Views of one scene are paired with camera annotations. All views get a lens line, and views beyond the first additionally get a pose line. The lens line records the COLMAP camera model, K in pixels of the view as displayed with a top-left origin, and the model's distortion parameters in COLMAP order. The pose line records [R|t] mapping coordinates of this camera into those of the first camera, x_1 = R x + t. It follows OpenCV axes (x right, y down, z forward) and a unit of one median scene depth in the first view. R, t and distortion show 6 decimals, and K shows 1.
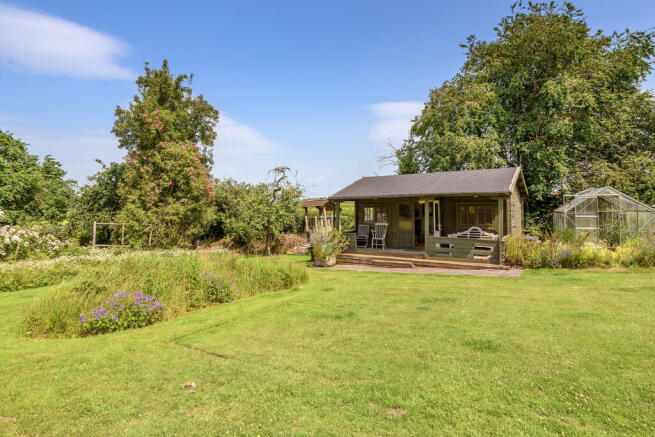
lens RADIAL K [[354.3, 0, 328.9], [0, 354.3, 215.1], [0, 0, 1]] dist [0.000282, 0.000185]
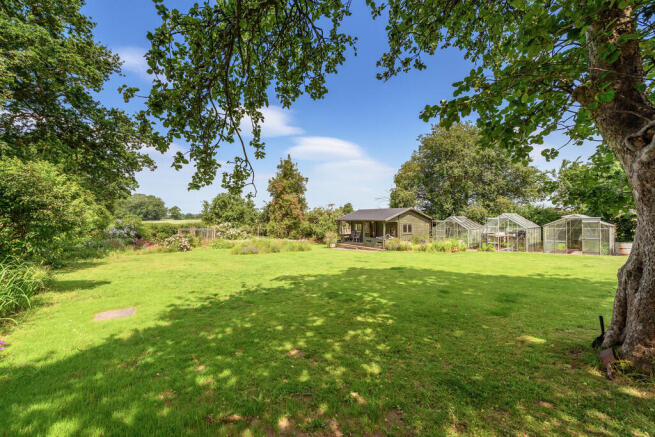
lens RADIAL K [[256.5, 0, 324.7], [0, 256.5, 220.9], [0, 0, 1]] dist [0.000808, -0.000068]
pose [[0.912324, 0.016774, -0.409125, 0.484581], [-0.022195, 0.999717, -0.008506, -0.018076], [0.408867, 0.016841, 0.912439, -0.454319]]
